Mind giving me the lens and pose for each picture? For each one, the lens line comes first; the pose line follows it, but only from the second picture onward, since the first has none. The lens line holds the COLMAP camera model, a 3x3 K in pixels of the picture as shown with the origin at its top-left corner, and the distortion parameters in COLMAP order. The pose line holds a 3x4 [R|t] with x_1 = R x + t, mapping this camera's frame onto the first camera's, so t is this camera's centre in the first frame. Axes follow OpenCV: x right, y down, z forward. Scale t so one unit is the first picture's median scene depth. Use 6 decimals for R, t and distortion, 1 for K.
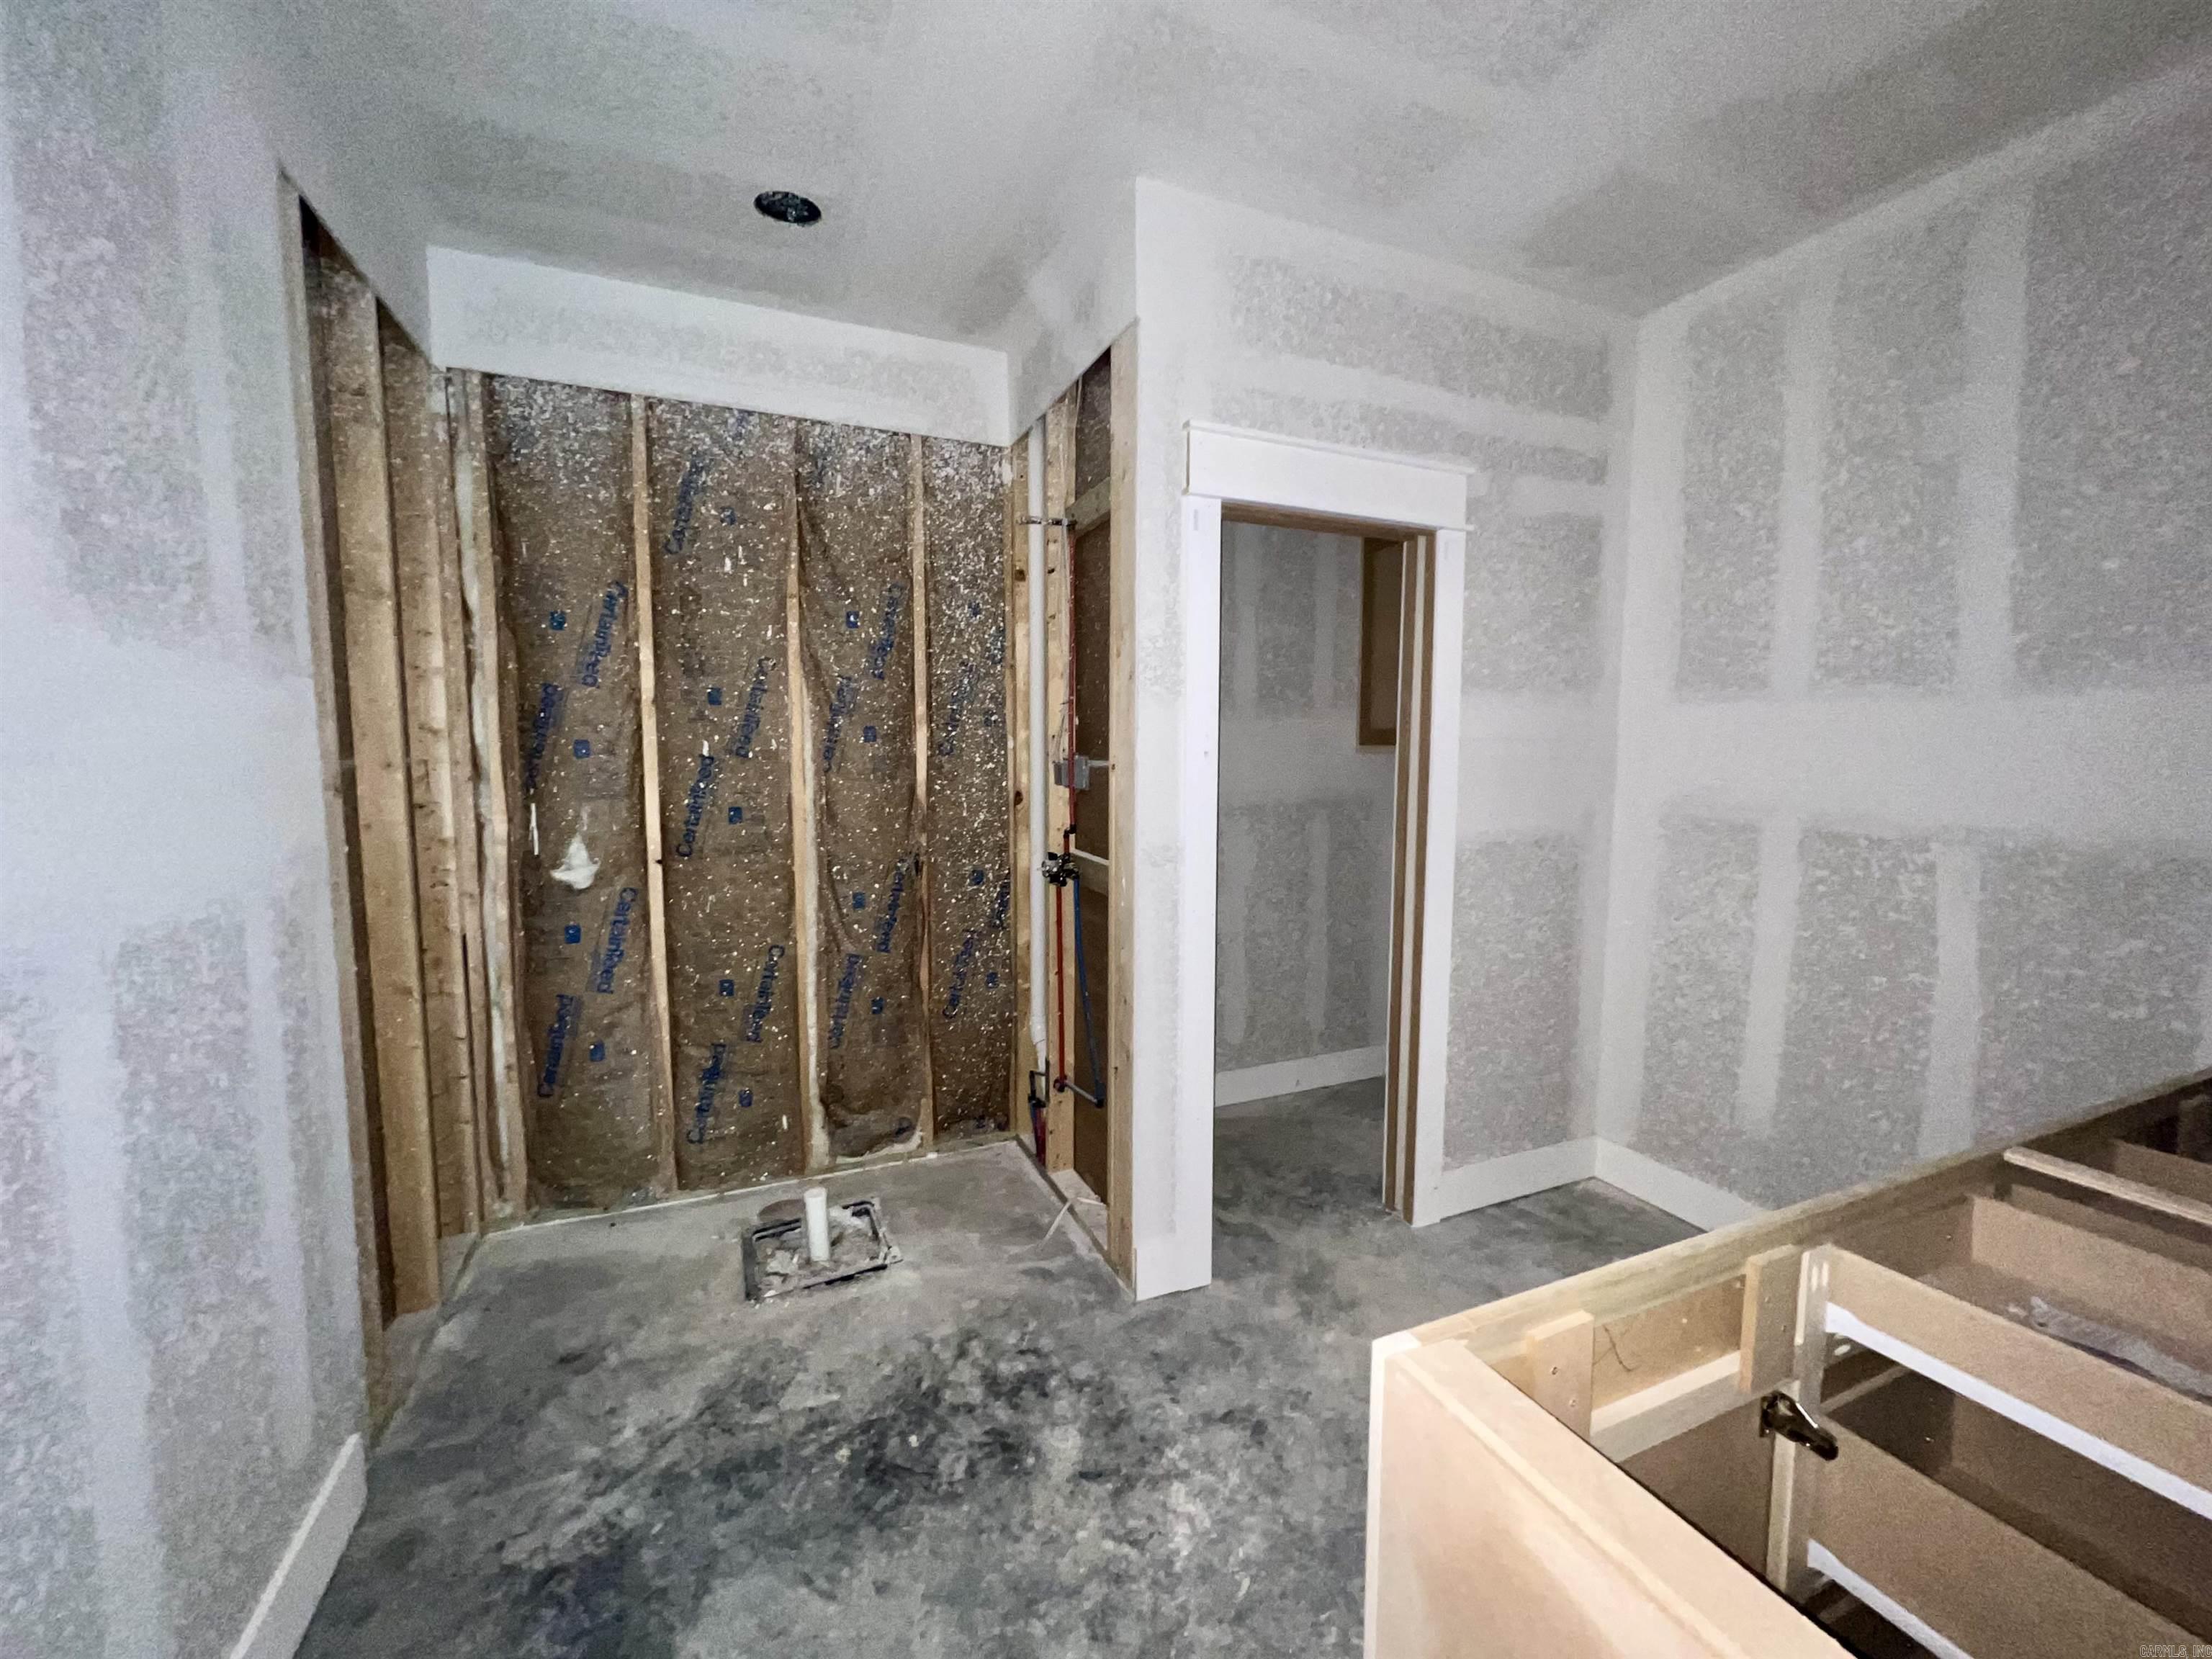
lens RADIAL K [[885.3, 0, 1107.7], [0, 885.3, 828.3], [0, 0, 1]] dist [-0.003638, 0.000885]
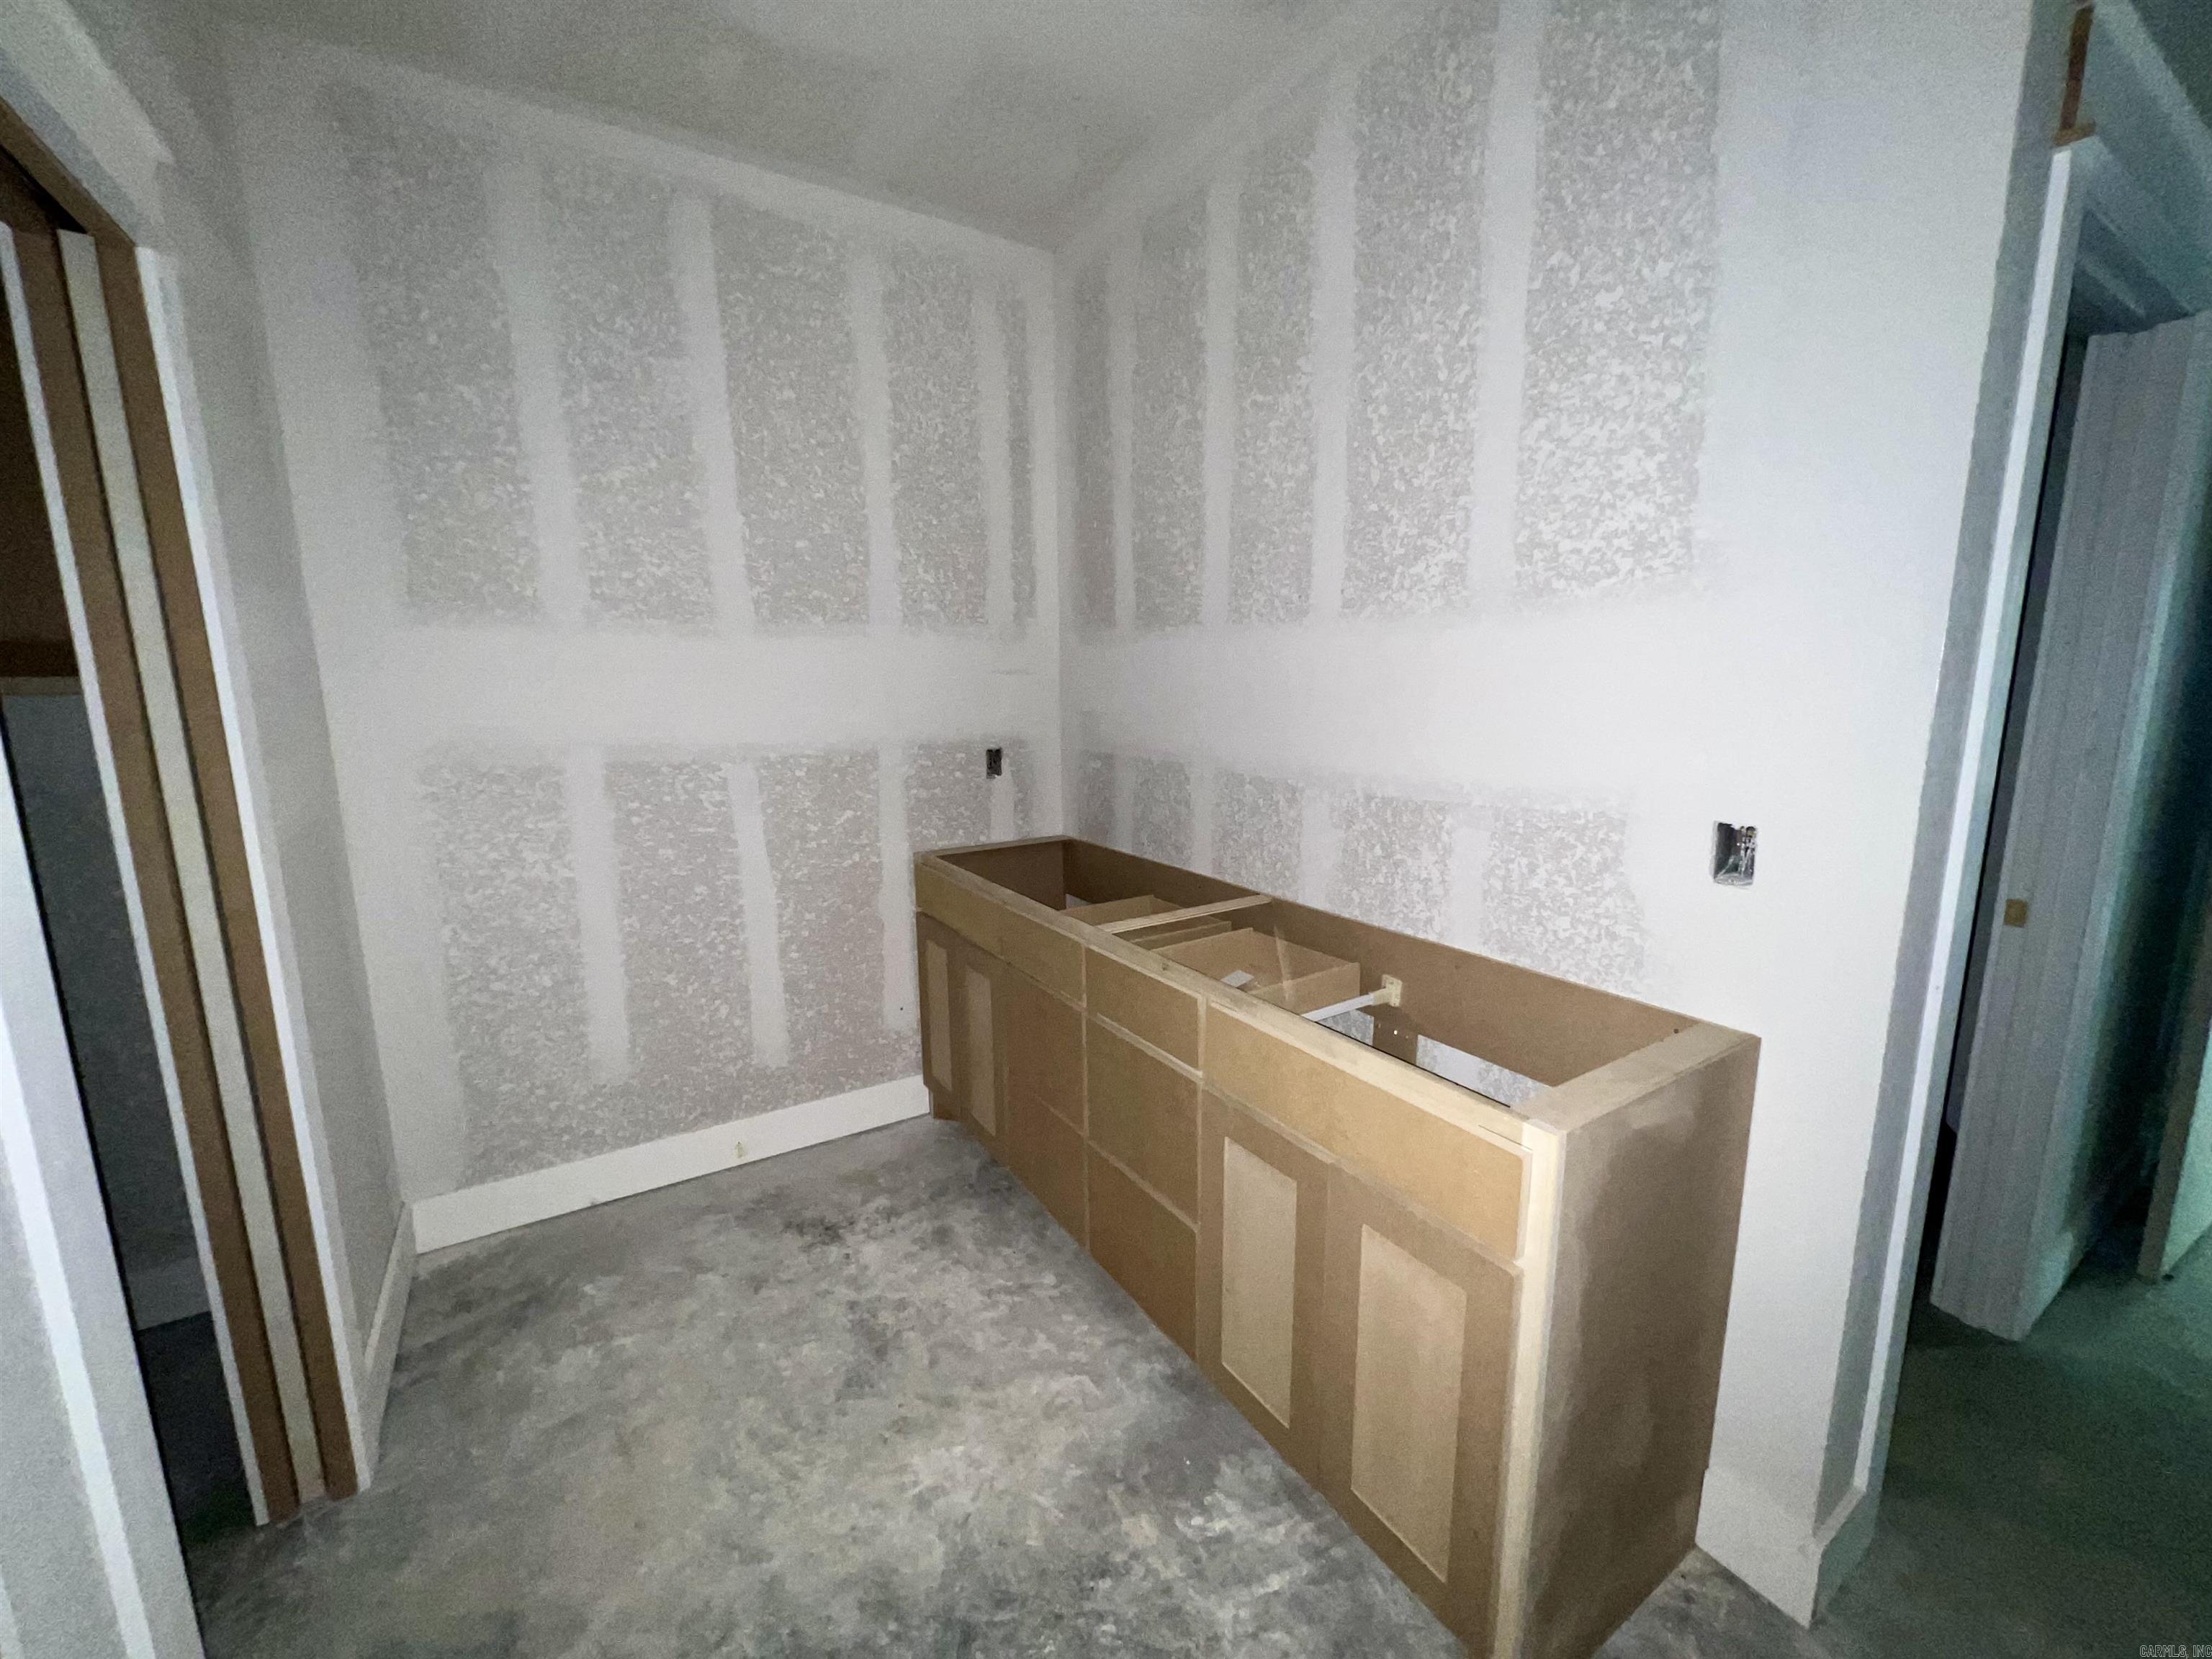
lens RADIAL K [[885.3, 0, 1111.0], [0, 885.3, 830.1], [0, 0, 1]] dist [-0.003638, 0.000885]
pose [[-0.155045, -0.168088, 0.973503, -0.289616], [0.093887, 0.978452, 0.183896, -0.059640], [-0.983436, 0.119911, -0.135923, 0.636817]]
